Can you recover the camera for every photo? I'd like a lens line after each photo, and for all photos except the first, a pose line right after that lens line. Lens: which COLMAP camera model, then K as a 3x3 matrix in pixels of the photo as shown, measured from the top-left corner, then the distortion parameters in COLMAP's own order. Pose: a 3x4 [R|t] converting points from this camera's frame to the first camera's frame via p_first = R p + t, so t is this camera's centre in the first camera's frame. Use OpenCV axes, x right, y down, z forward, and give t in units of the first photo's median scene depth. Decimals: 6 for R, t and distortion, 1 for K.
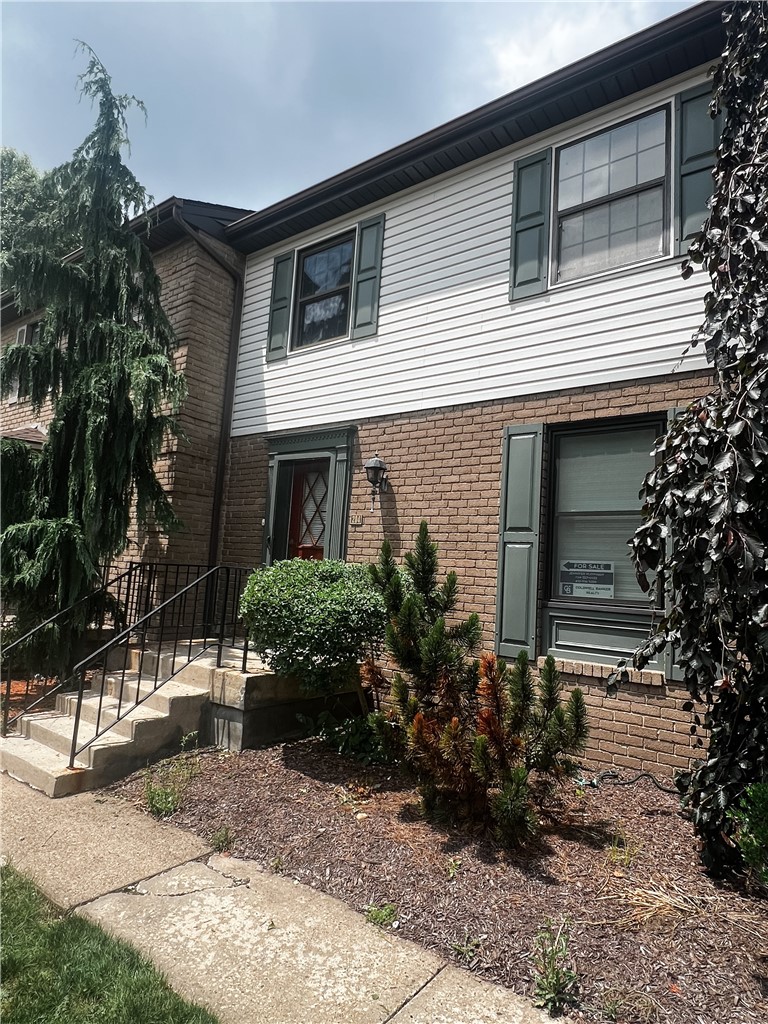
lens RADIAL K [[589.7, 0, 383.8], [0, 589.7, 511.1], [0, 0, 1]] dist [-0.002869, 0.000447]
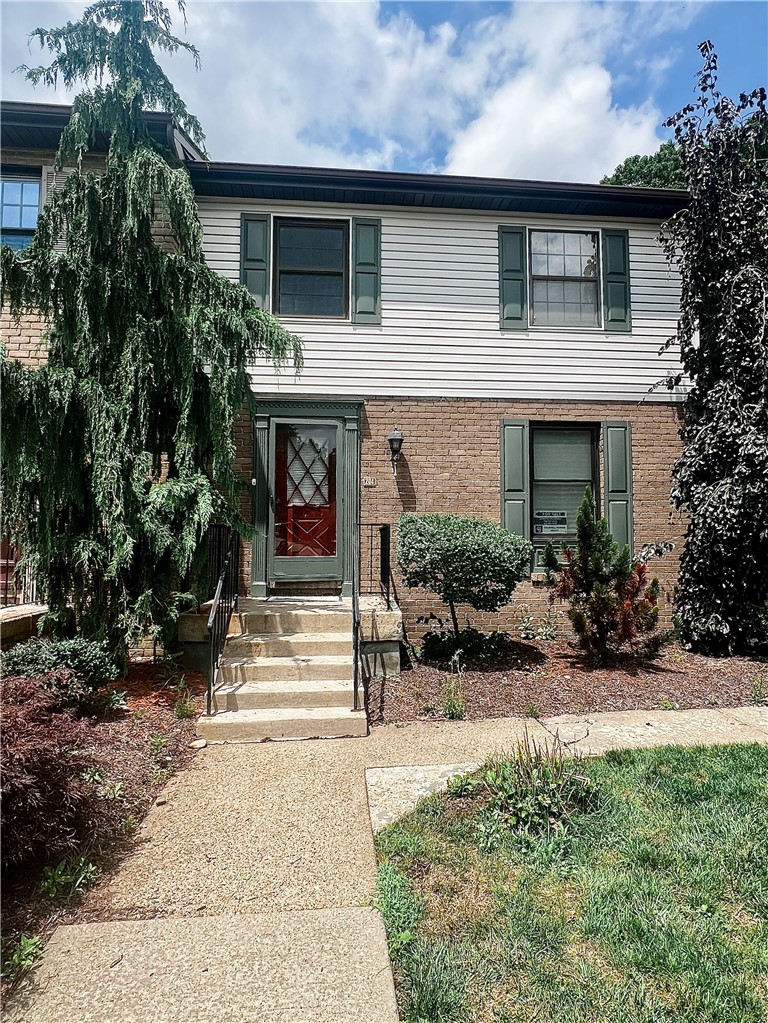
lens RADIAL K [[548.7, 0, 383.8], [0, 548.7, 512.4], [0, 0, 1]] dist [-0.000497, 0.000215]
pose [[0.746745, -0.022538, 0.664728, -0.851537], [-0.025131, 0.997756, 0.062062, 0.007732], [-0.664635, -0.063050, 0.744503, 0.176922]]
